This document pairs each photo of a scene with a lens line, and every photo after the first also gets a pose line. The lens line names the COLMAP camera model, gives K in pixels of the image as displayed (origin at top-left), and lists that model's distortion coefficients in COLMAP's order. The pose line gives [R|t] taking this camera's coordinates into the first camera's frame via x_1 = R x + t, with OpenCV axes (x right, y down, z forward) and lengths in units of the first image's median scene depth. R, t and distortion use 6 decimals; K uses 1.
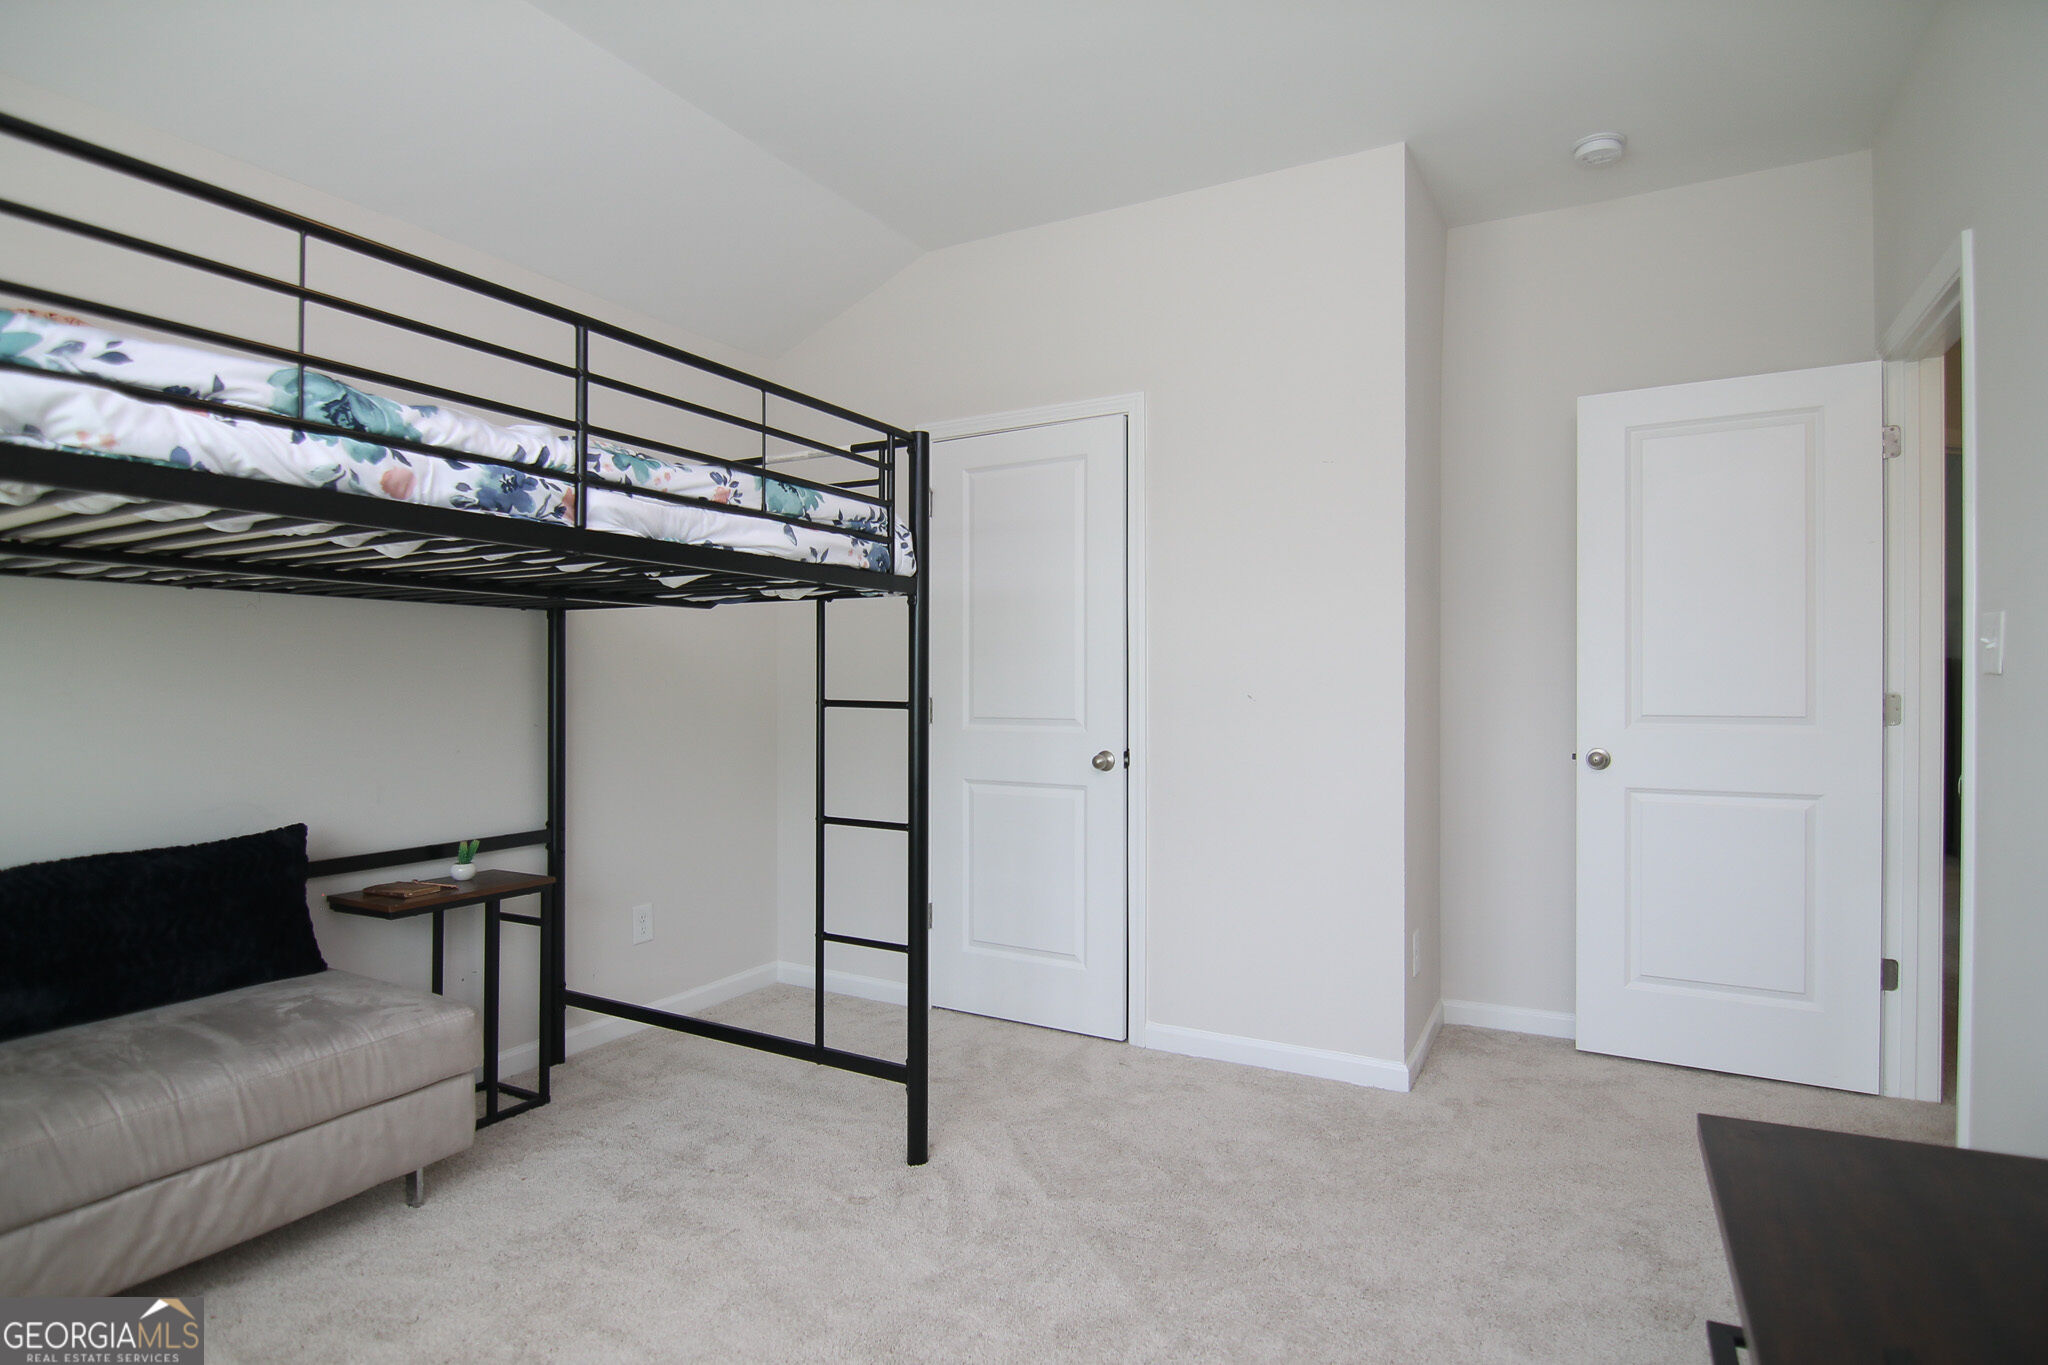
lens RADIAL K [[1060.8, 0, 1024.0], [0, 1060.8, 682.5], [0, 0, 1]] dist [-0.055527, 0.000031]
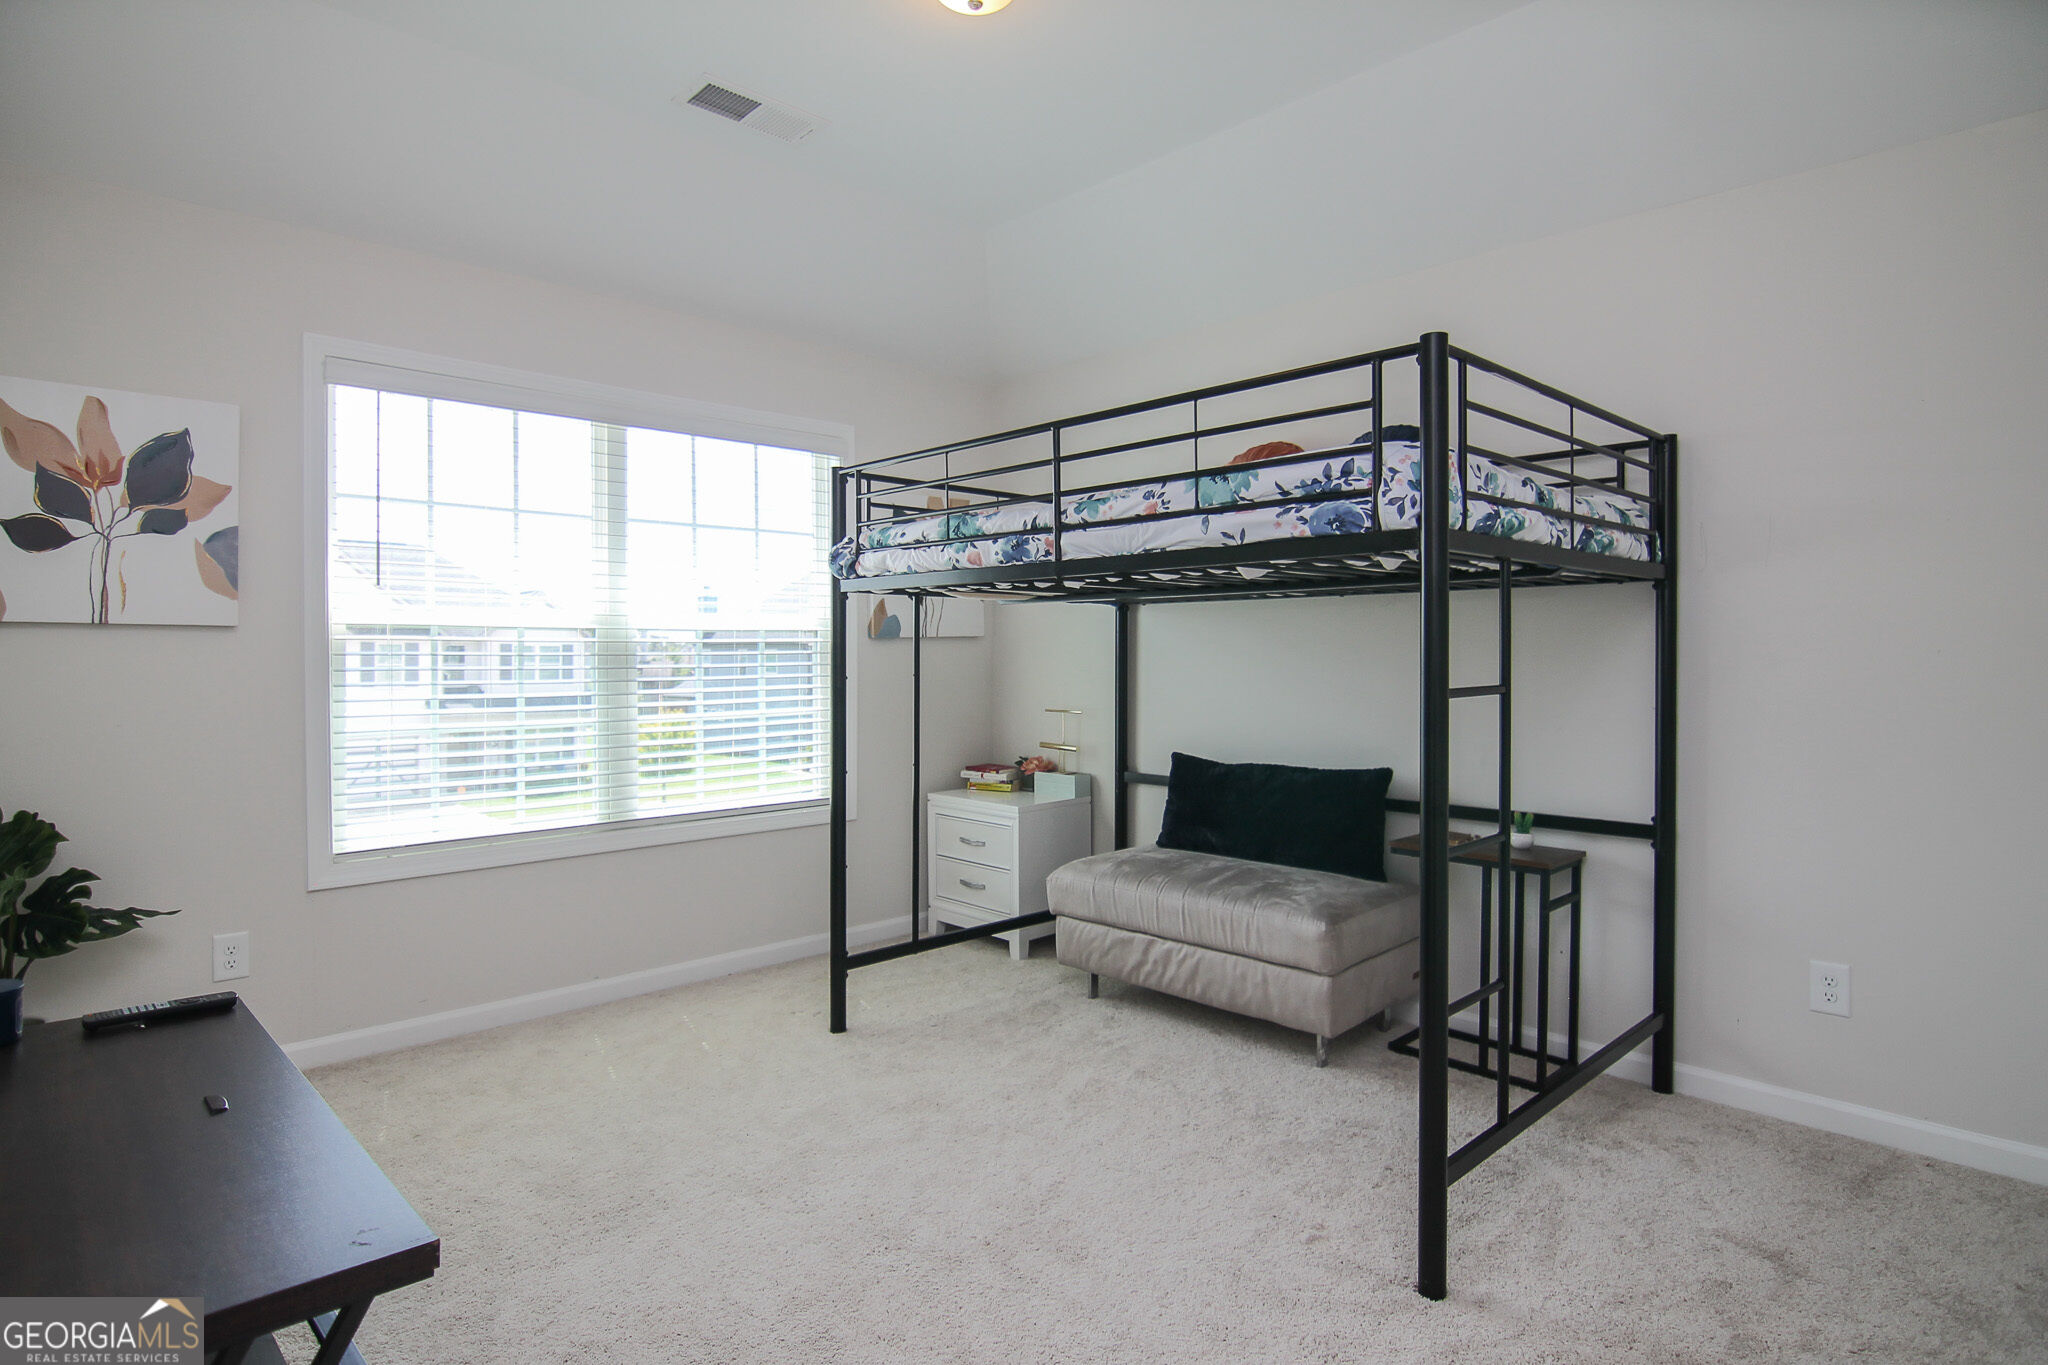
lens RADIAL K [[1071.6, 0, 1008.1], [0, 1071.6, 677.5], [0, 0, 1]] dist [-0.000551, -0.000662]
pose [[-0.317483, 0.018251, -0.948088, 0.980257], [-0.000422, 0.999812, 0.019388, -0.006062], [0.948264, 0.006556, -0.317415, 1.284698]]
